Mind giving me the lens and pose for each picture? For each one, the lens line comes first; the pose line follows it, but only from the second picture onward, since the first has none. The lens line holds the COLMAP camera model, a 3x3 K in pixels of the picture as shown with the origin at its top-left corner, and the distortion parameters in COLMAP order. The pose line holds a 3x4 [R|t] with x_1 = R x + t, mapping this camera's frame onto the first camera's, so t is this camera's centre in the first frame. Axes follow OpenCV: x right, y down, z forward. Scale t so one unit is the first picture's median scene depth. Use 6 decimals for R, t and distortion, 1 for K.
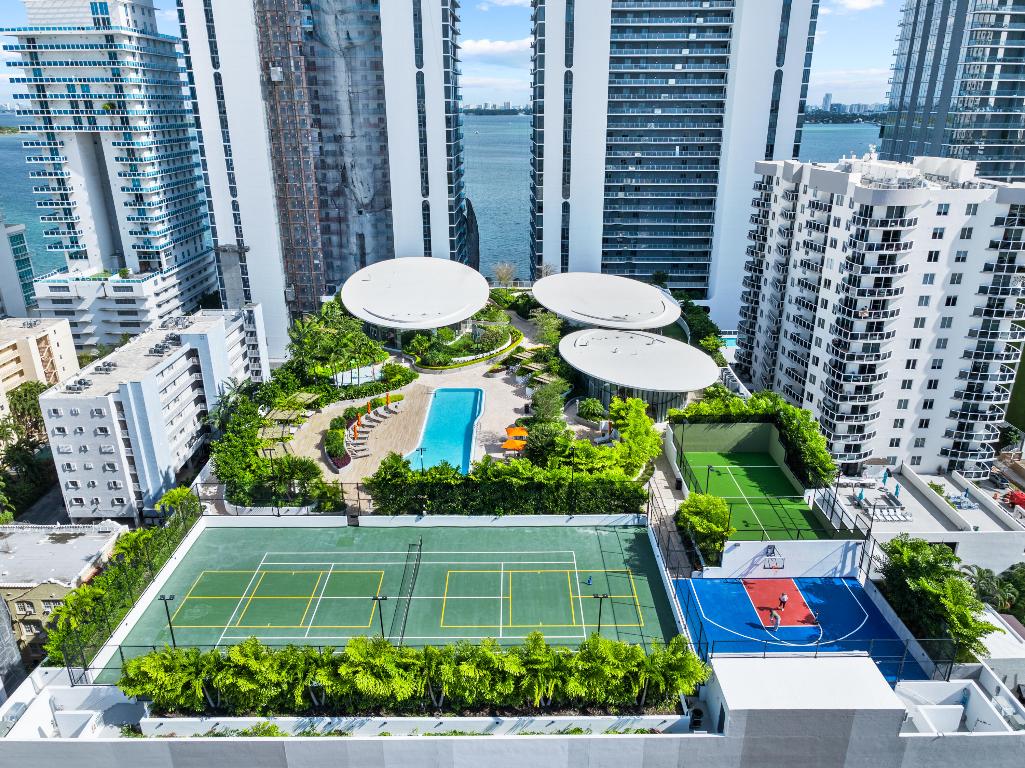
lens RADIAL K [[717.9, 0, 512.5], [0, 717.9, 384.0], [0, 0, 1]] dist [-0.039655, 0.035651]
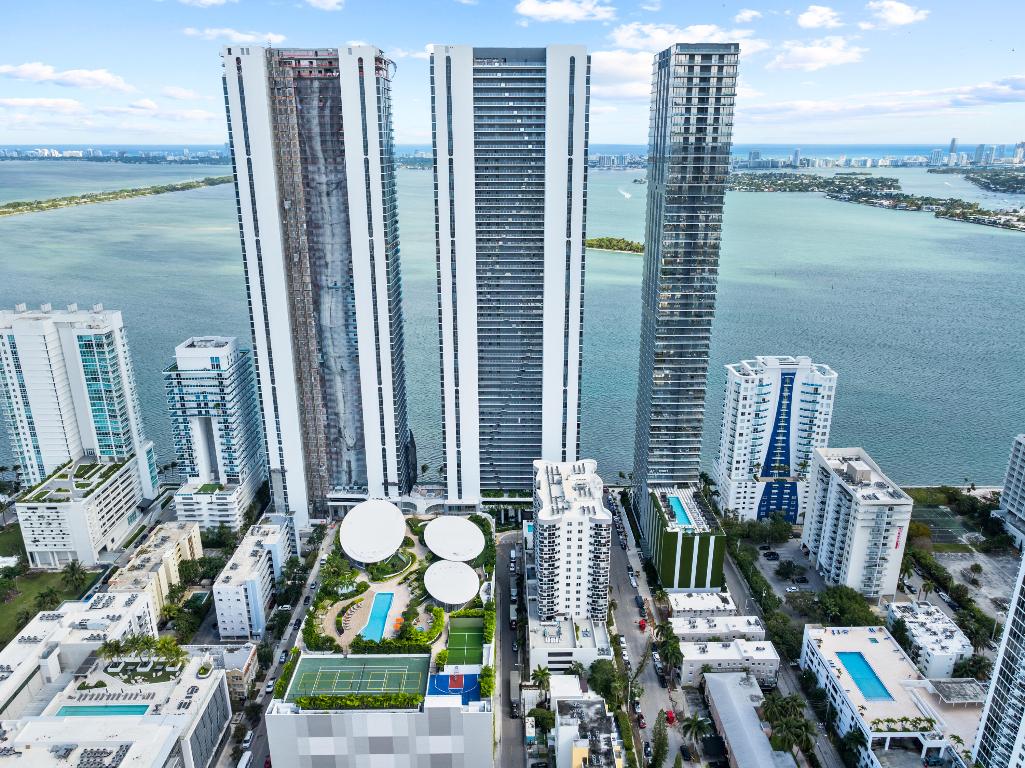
lens RADIAL K [[717.9, 0, 512.5], [0, 717.9, 384.0], [0, 0, 1]] dist [-0.039655, 0.035651]
pose [[0.999882, -0.001750, 0.015293, 0.201355], [0.002487, 0.998831, -0.048284, -0.360966], [-0.015191, 0.048316, 0.998717, -0.950291]]
